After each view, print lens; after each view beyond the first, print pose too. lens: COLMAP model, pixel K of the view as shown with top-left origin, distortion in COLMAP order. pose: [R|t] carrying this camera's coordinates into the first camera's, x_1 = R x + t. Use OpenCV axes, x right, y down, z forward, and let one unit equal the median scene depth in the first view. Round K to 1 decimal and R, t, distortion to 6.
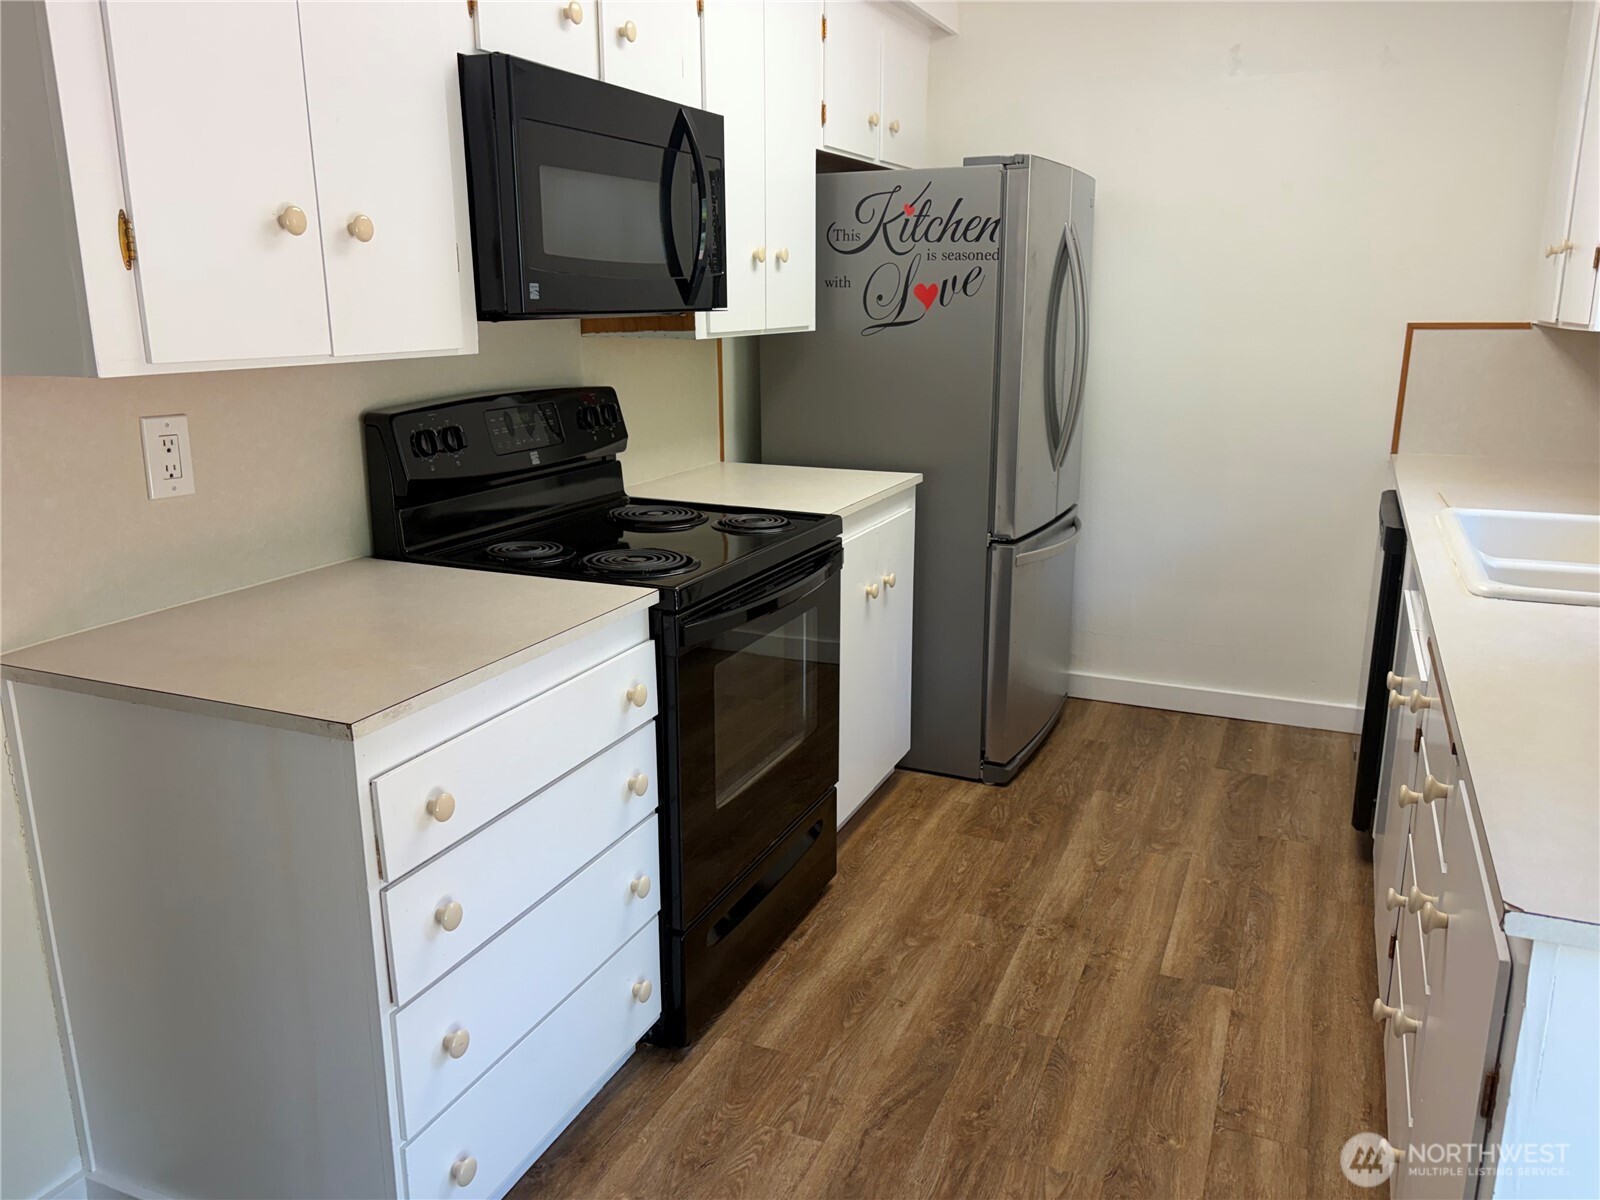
lens RADIAL K [[1202.8, 0, 800.4], [0, 1202.8, 602.0], [0, 0, 1]] dist [0.046058, -0.058845]
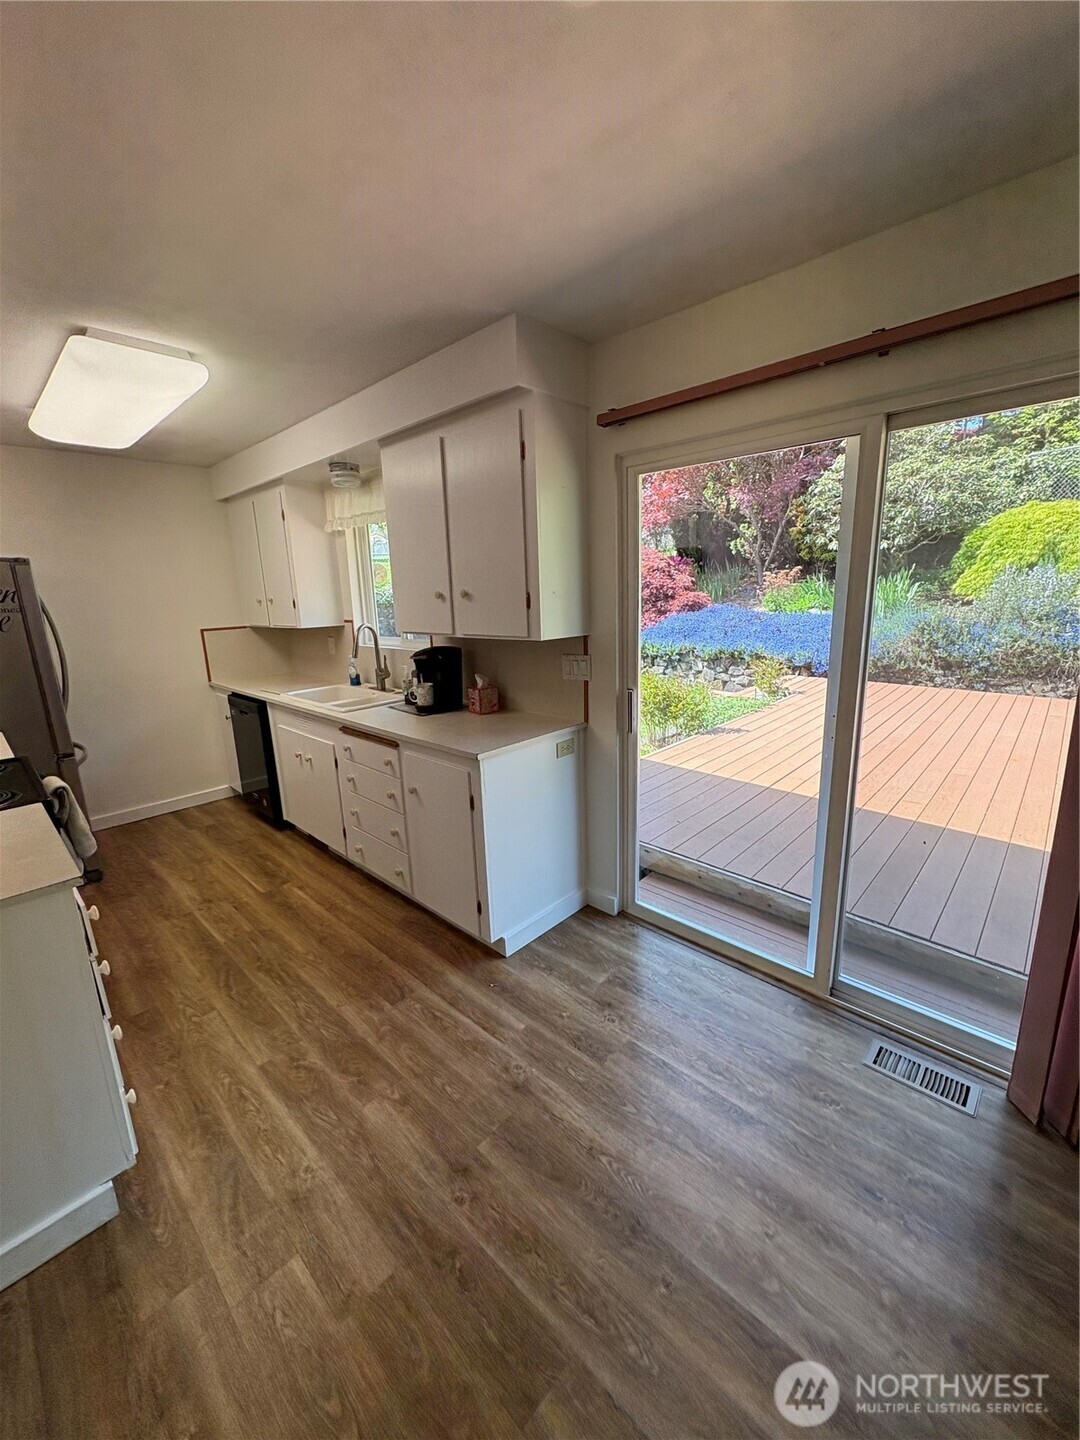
lens RADIAL K [[568.1, 0, 541.4], [0, 568.1, 720.2], [0, 0, 1]] dist [-0.000405, -0.000040]
pose [[0.336496, -0.211673, 0.917587, -0.482386], [0.253778, 0.958742, 0.128102, -0.035994], [-0.906845, 0.189758, 0.376330, -0.027275]]
